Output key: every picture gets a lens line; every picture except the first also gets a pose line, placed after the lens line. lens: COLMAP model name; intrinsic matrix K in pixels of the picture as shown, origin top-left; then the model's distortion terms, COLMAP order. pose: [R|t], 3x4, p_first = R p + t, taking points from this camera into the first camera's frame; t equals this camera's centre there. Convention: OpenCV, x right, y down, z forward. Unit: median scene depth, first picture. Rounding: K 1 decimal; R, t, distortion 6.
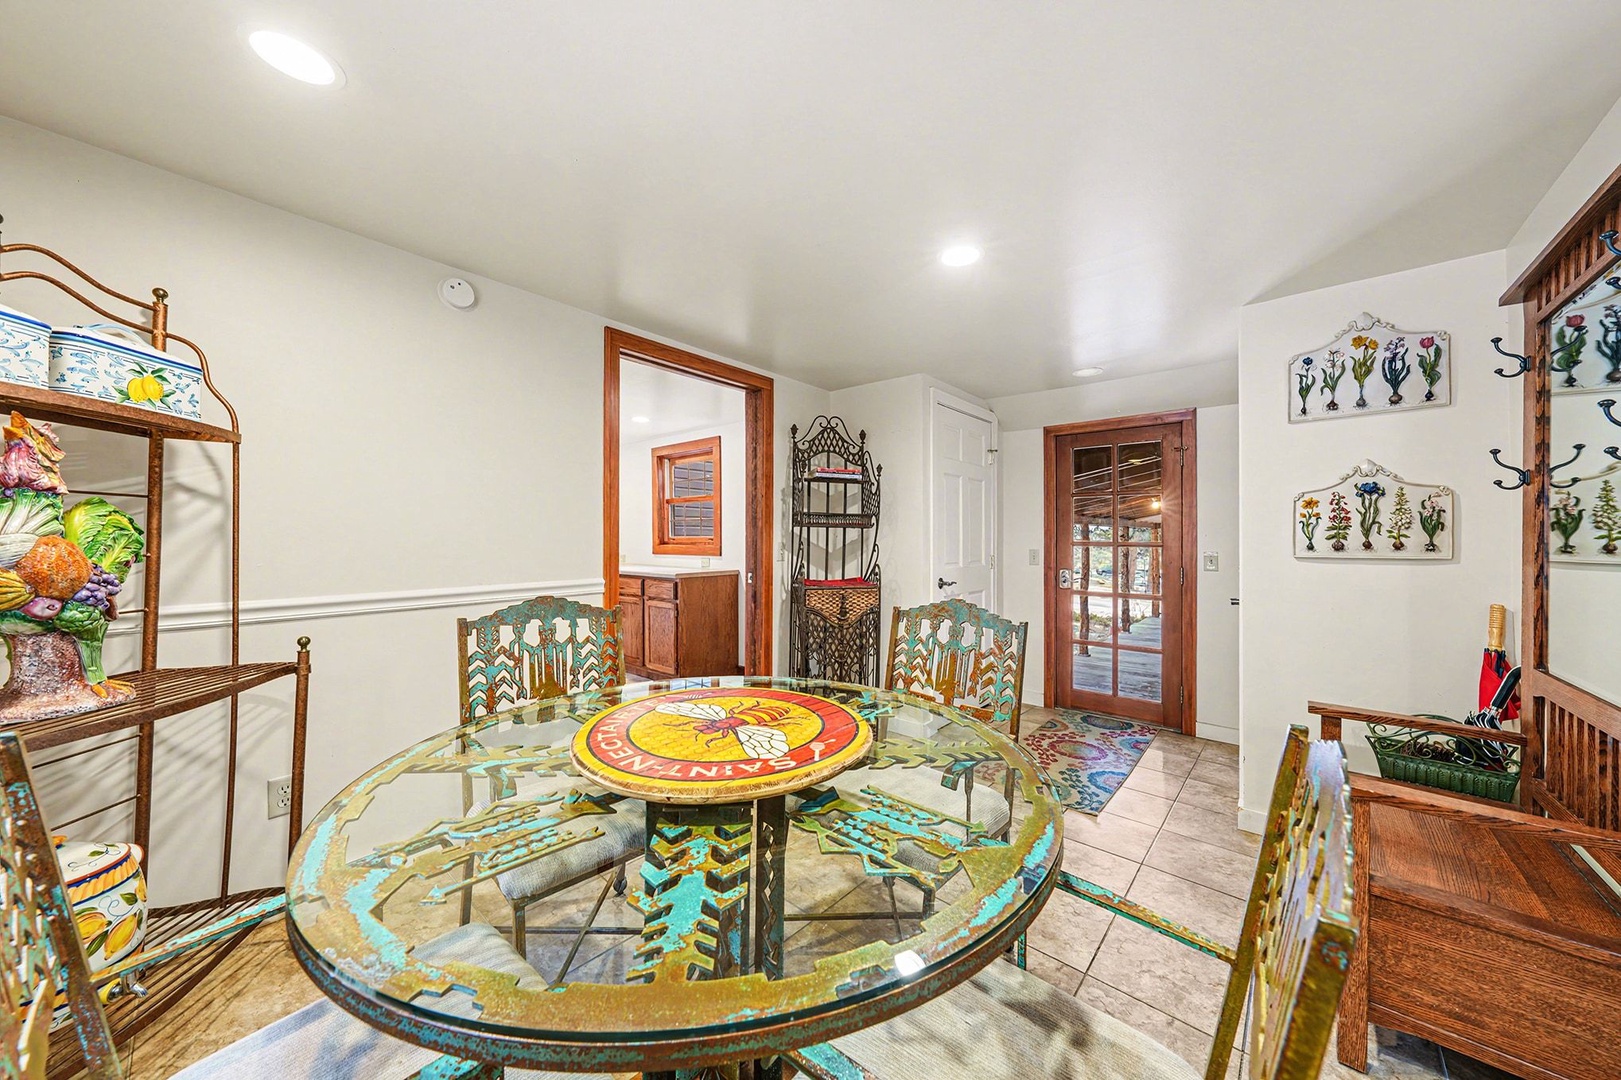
lens RADIAL K [[553.5, 0, 818.4], [0, 553.5, 536.2], [0, 0, 1]] dist [0.002534, 0.000073]
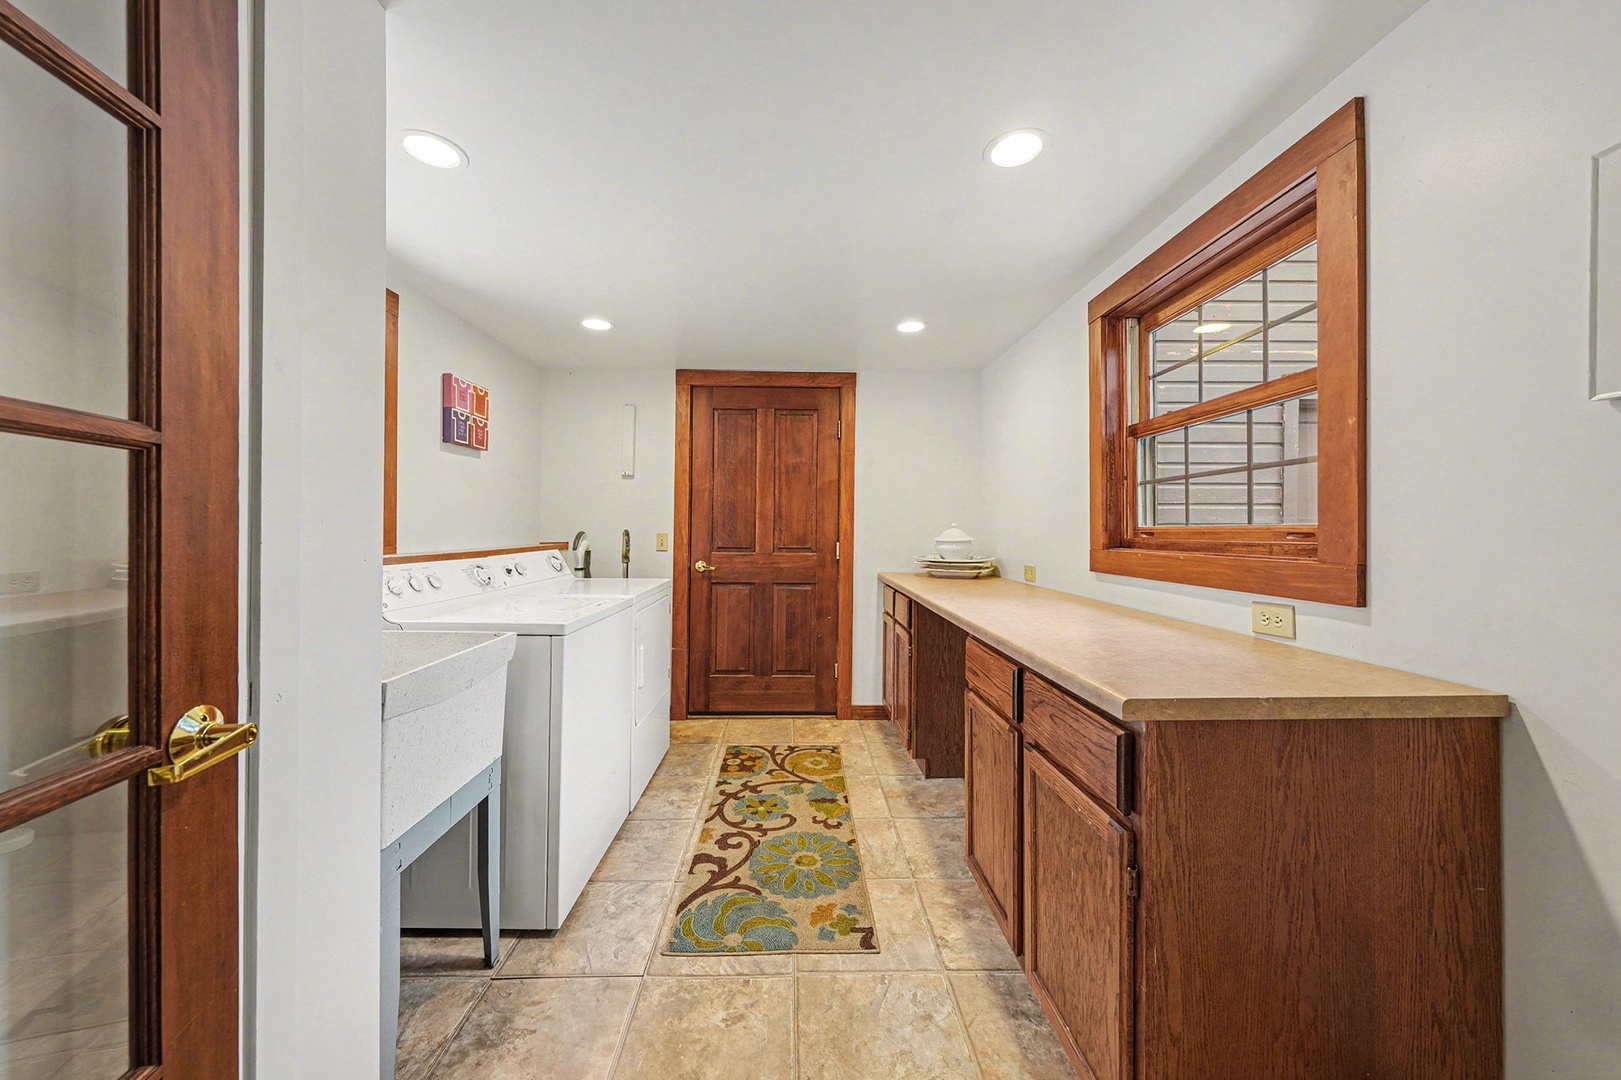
lens RADIAL K [[553.5, 0, 804.7], [0, 553.5, 532.6], [0, 0, 1]] dist [0.002534, 0.000073]
pose [[0.658227, 0.003251, -0.752812, -0.153610], [0.001304, 0.999984, 0.005458, 0.002657], [0.752818, -0.004574, 0.658212, 0.657886]]
